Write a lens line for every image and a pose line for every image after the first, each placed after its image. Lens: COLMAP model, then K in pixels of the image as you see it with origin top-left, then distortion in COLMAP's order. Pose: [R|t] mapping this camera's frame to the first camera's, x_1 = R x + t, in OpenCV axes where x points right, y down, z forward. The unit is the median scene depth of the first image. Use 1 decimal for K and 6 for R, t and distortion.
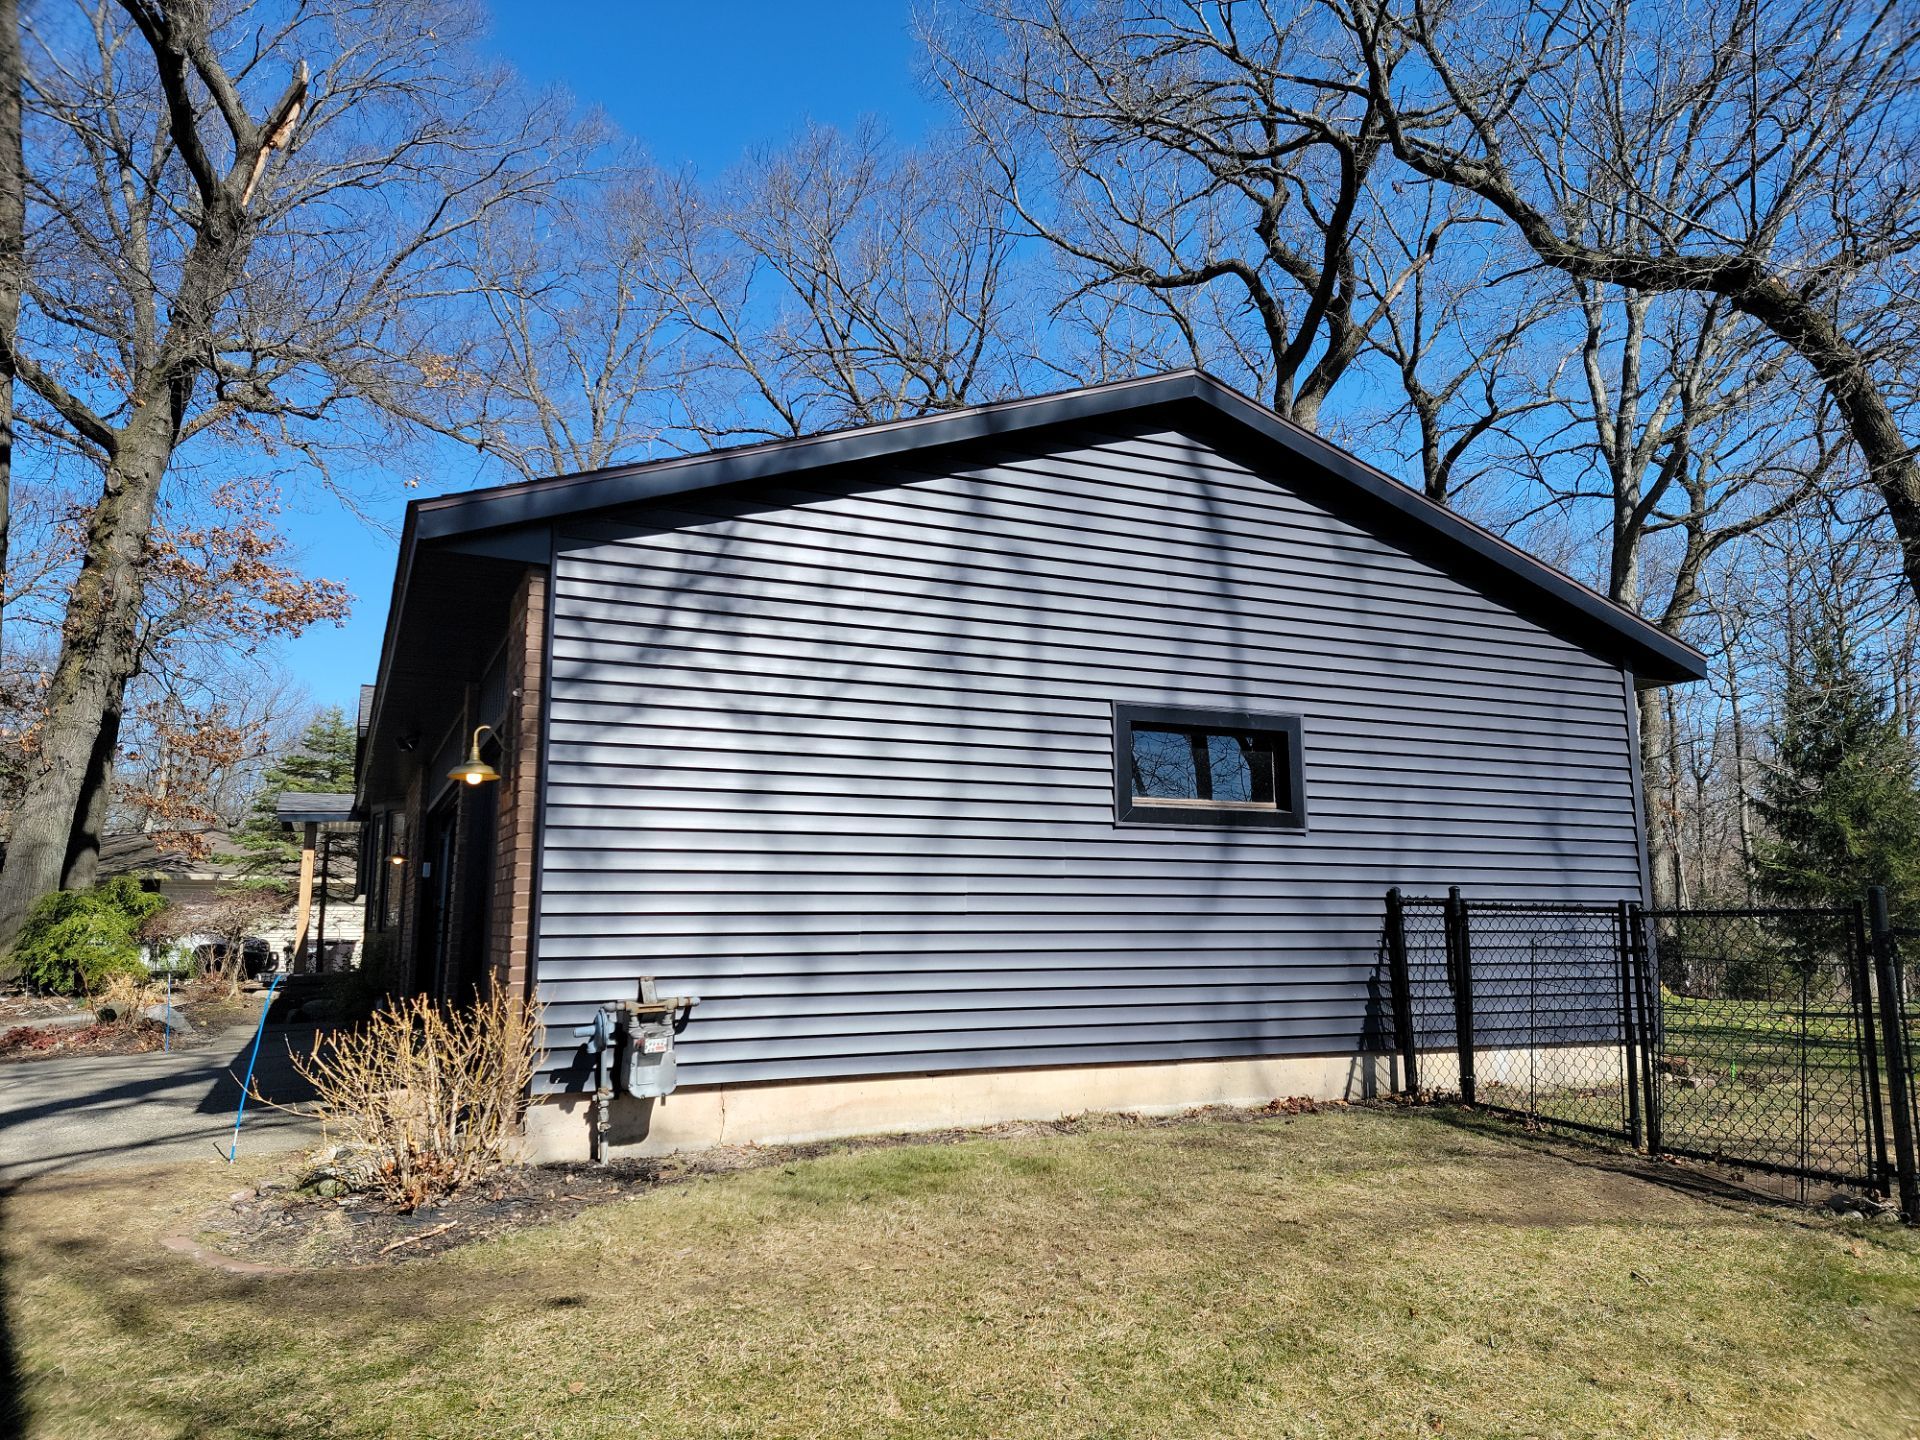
lens RADIAL K [[1319.9, 0, 960.0], [0, 1319.9, 720.0], [0, 0, 1]] dist [0.110107, -0.141776]
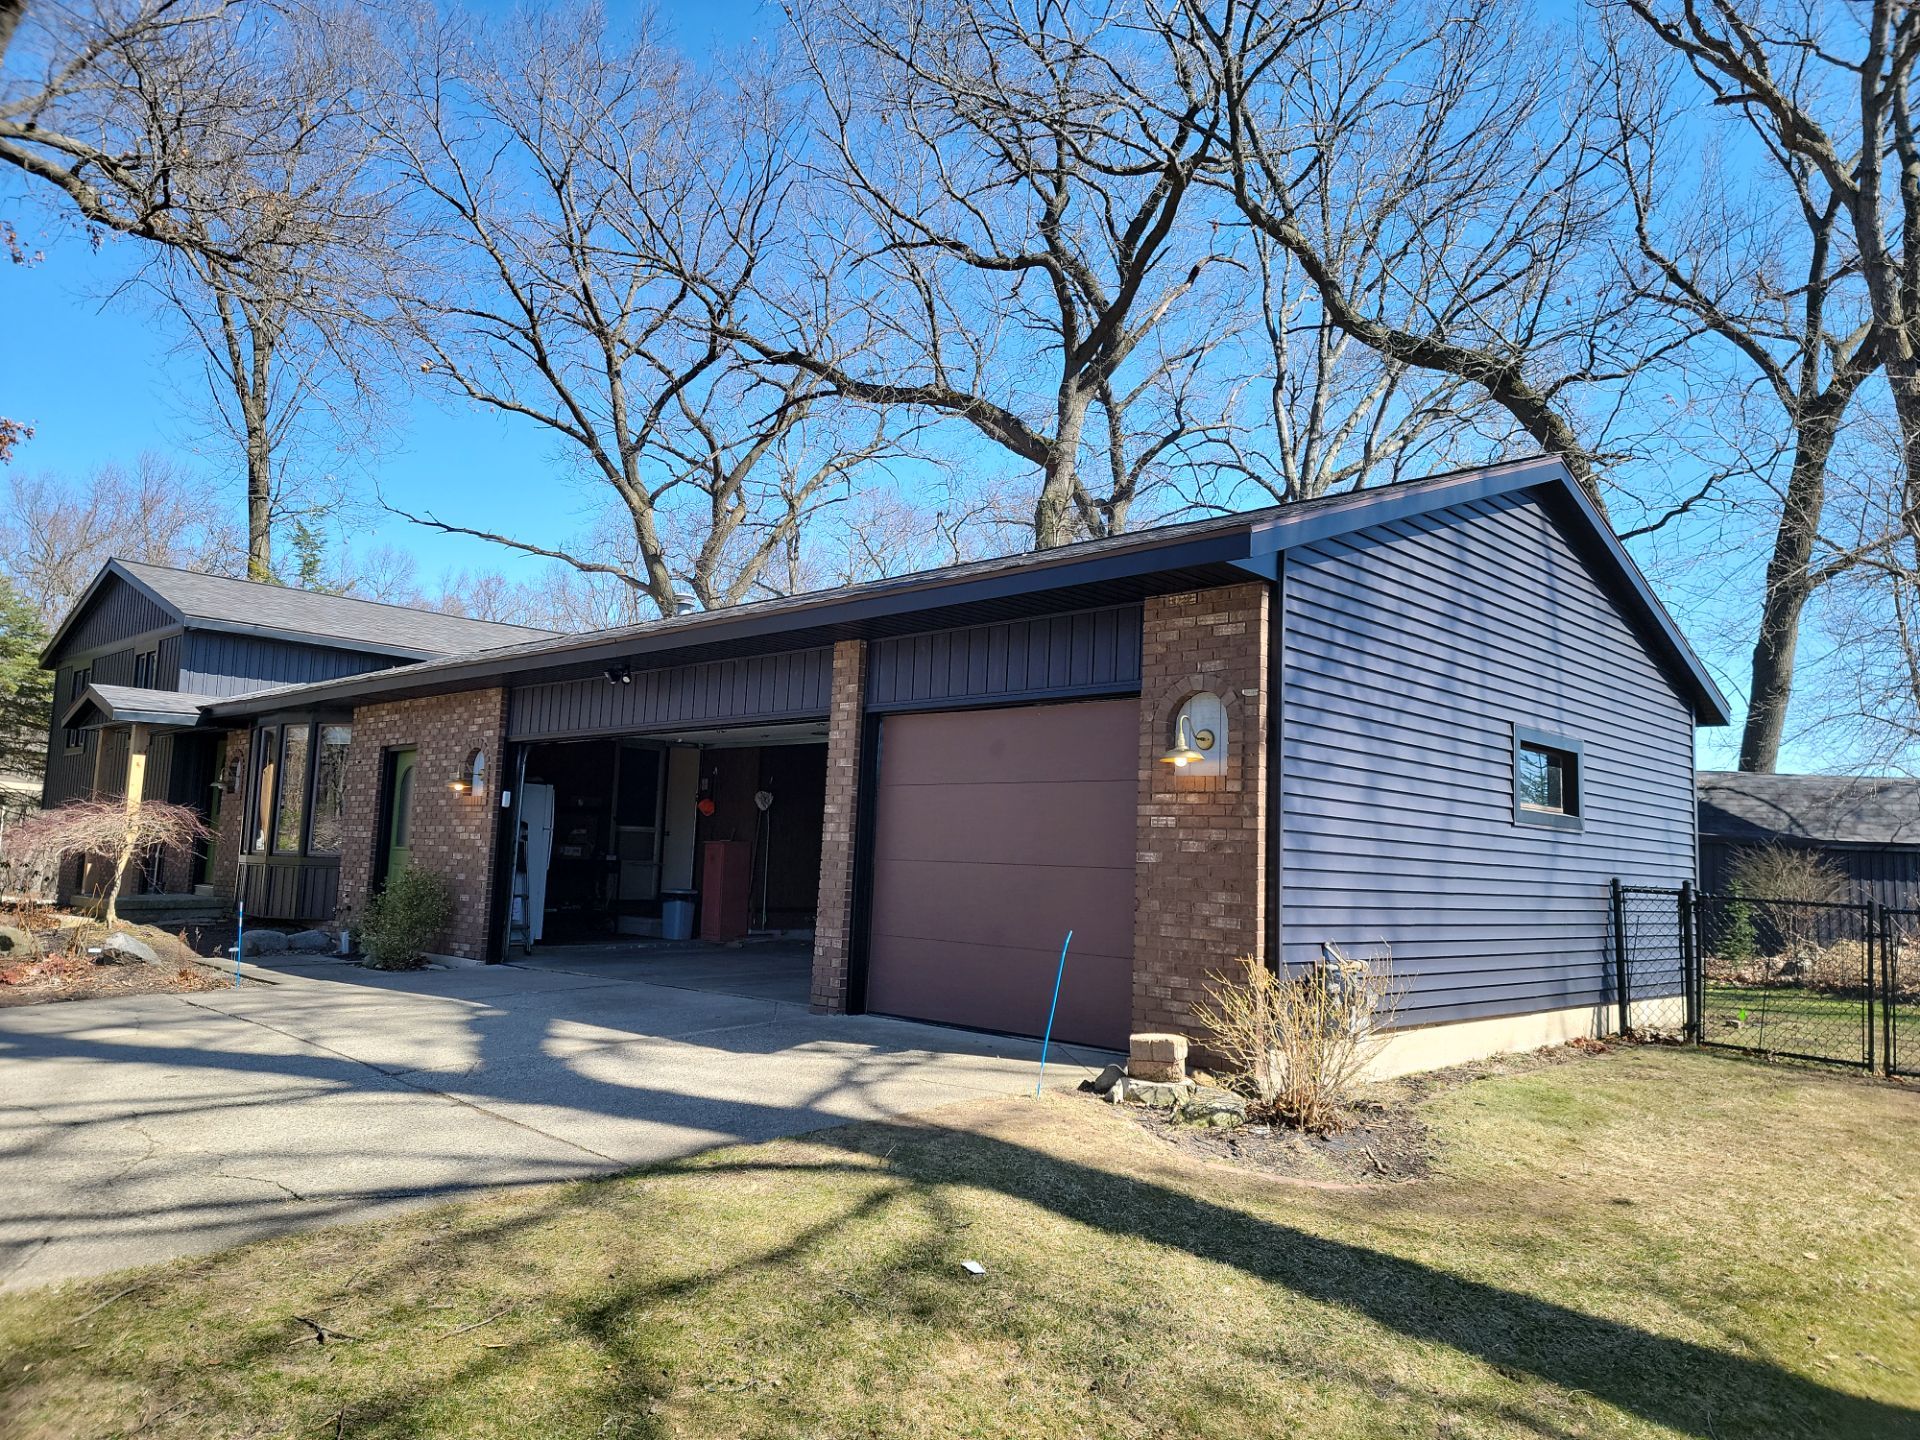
lens RADIAL K [[1312.2, 0, 949.3], [0, 1312.2, 736.1], [0, 0, 1]] dist [0.075033, -0.049415]
pose [[0.932395, 0.073205, 0.353949, -0.754100], [-0.095234, 0.994428, 0.045201, -0.007855], [-0.348668, -0.075853, 0.934172, 0.027922]]
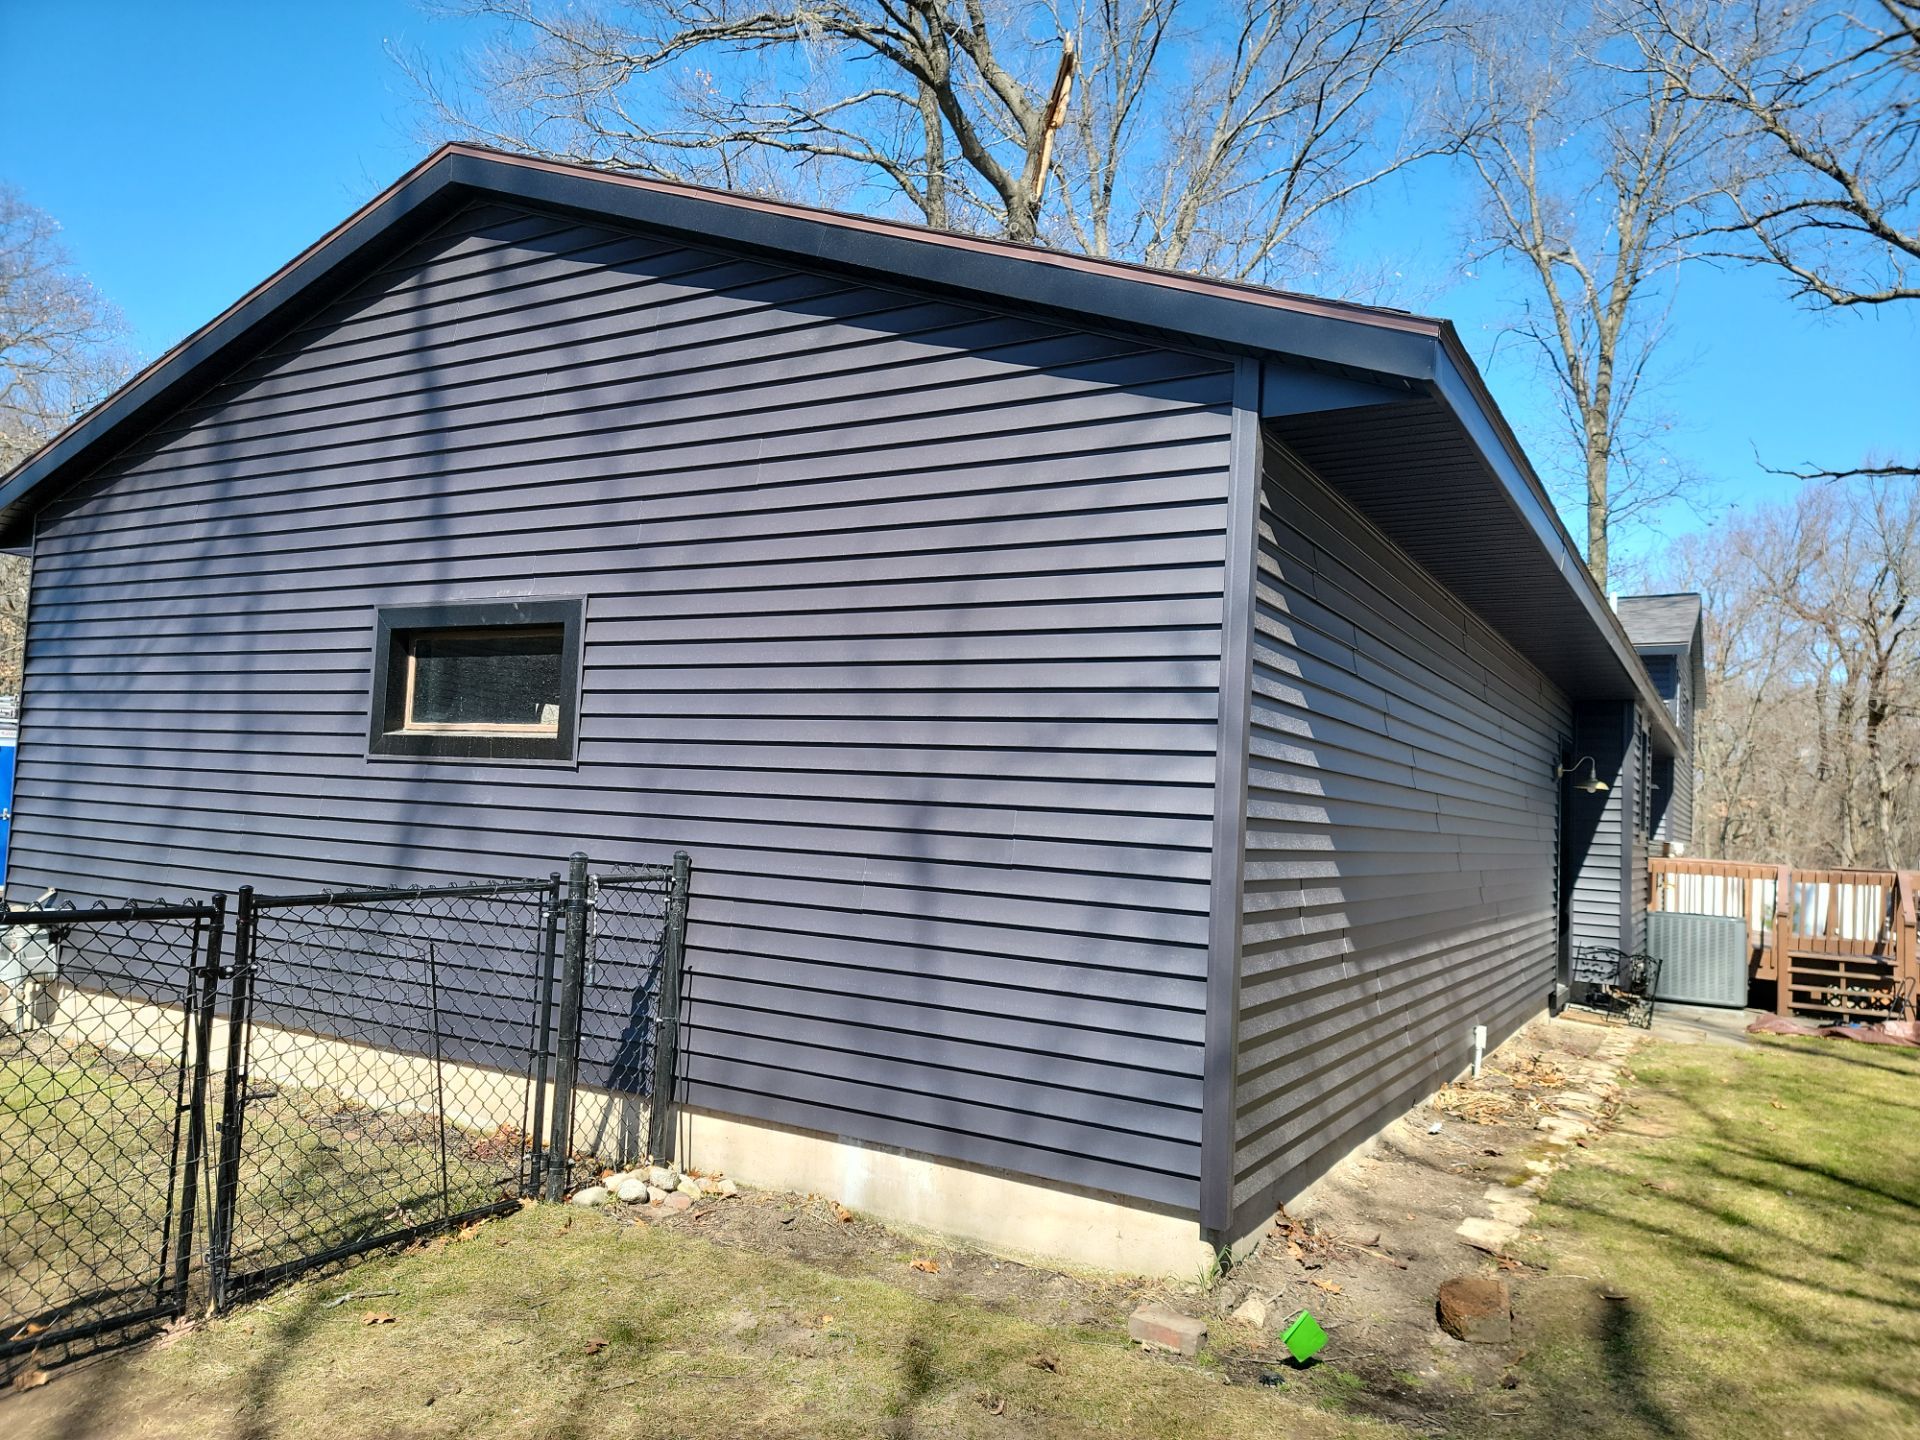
lens RADIAL K [[1337.0, 0, 905.7], [0, 1337.0, 731.5], [0, 0, 1]] dist [0.103216, -0.100249]
pose [[0.561252, -0.019880, -0.827406, 0.923194], [0.073808, 0.996931, 0.026113, 0.060079], [0.824347, -0.075725, 0.560997, 0.739355]]
